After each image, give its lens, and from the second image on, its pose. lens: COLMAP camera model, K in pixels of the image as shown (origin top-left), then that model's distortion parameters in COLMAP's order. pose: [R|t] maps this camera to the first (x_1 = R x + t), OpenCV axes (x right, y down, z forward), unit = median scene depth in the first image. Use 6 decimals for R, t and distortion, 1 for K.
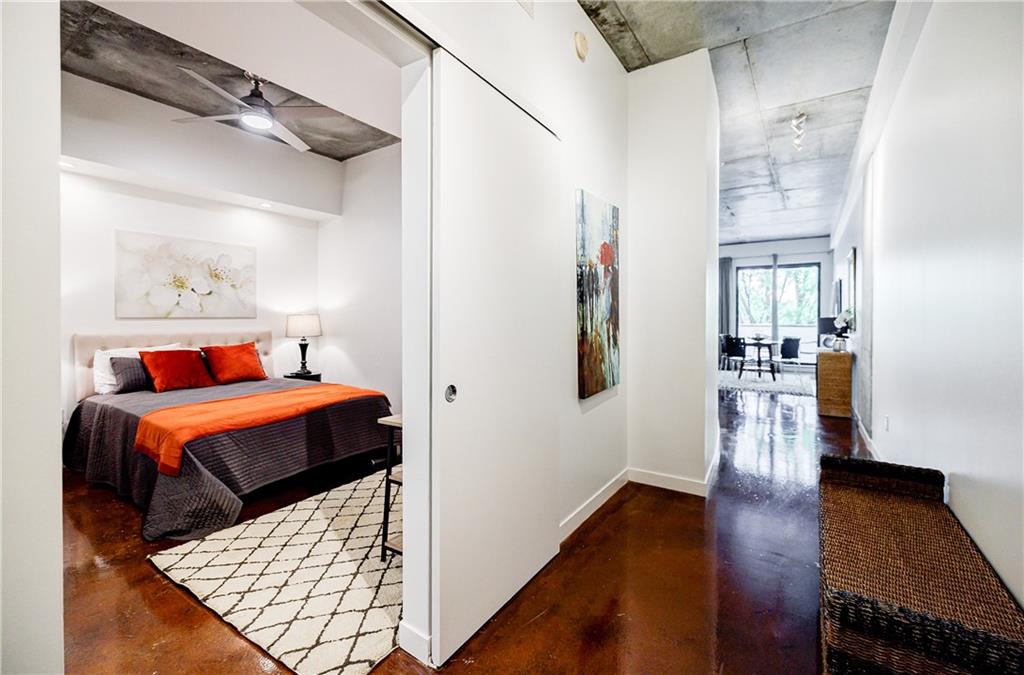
lens RADIAL K [[432.6, 0, 504.5], [0, 432.6, 329.2], [0, 0, 1]] dist [0.001756, 0.000327]
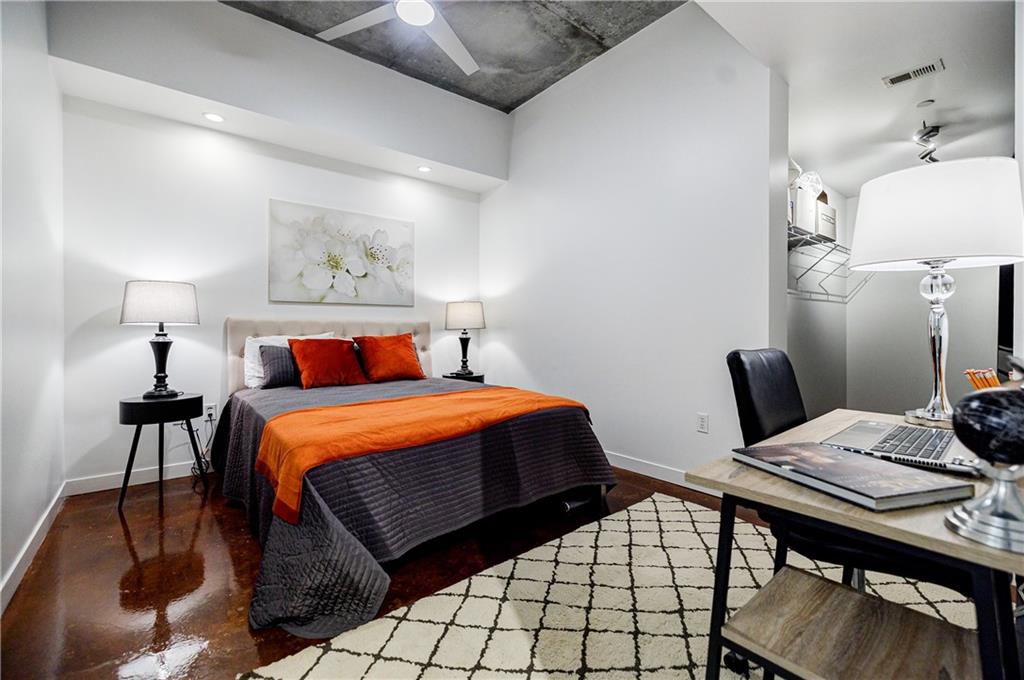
lens RADIAL K [[442.4, 0, 516.2], [0, 442.4, 339.7], [0, 0, 1]] dist [0.000166, -0.000095]
pose [[0.956796, 0.006159, -0.290696, -0.178397], [-0.005467, 0.999980, 0.003194, 0.048022], [0.290710, -0.001467, 0.956810, 0.316776]]
